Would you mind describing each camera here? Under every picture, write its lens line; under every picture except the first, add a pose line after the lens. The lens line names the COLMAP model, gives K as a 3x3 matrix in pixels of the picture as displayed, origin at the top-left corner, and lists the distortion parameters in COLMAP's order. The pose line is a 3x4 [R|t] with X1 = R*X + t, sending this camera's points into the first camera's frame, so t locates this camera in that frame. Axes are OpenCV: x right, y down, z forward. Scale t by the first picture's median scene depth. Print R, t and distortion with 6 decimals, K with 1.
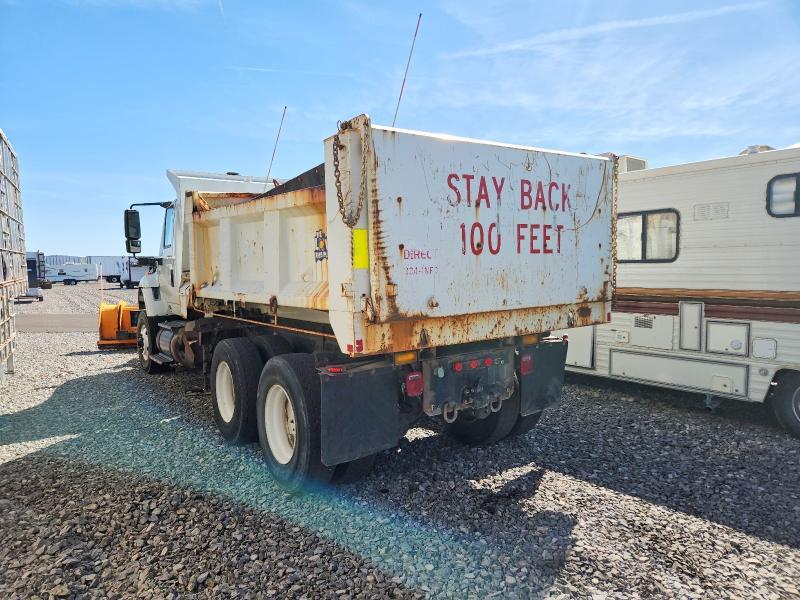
lens RADIAL K [[568.0, 0, 386.4], [0, 568.0, 311.4], [0, 0, 1]] dist [0.045243, -0.026544]
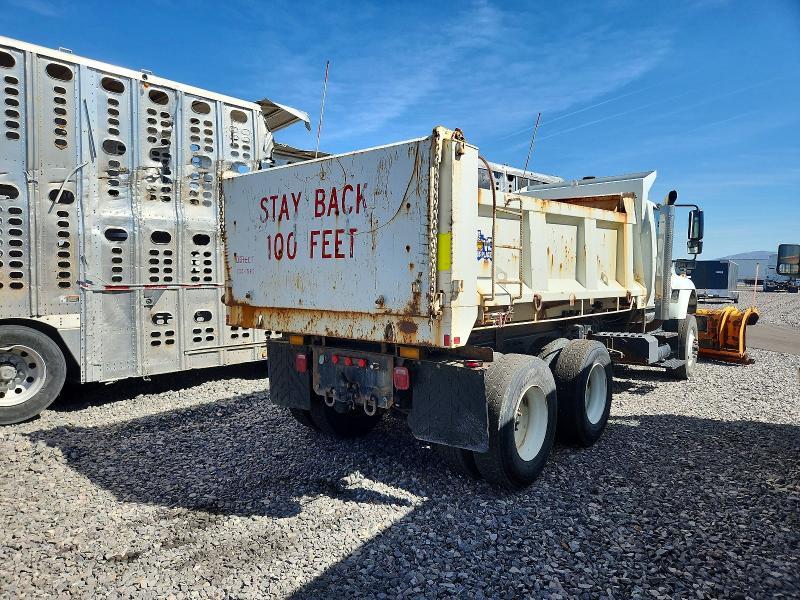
lens RADIAL K [[568.0, 0, 401.3], [0, 568.0, 304.9], [0, 0, 1]] dist [0.045243, -0.026544]
pose [[0.241626, 0.074601, -0.967498, 1.287374], [-0.089573, 0.994498, 0.054312, -0.085118], [0.966226, 0.073538, 0.246979, 0.877022]]
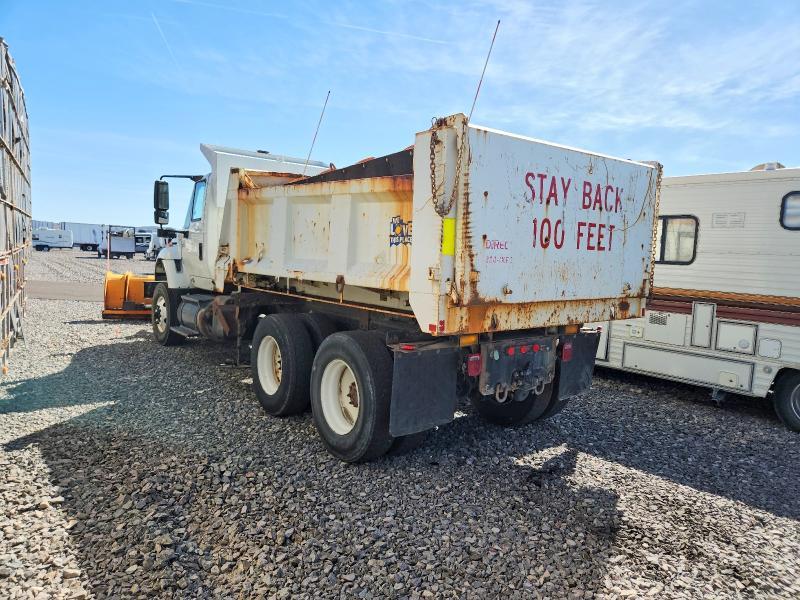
lens RADIAL K [[568.0, 0, 407.3], [0, 568.0, 303.8], [0, 0, 1]] dist [0.045243, -0.026544]
pose [[0.996233, 0.053264, 0.068429, -0.156093], [-0.053996, 0.998502, 0.008895, 0.009976], [-0.067853, -0.012556, 0.997616, -0.063820]]
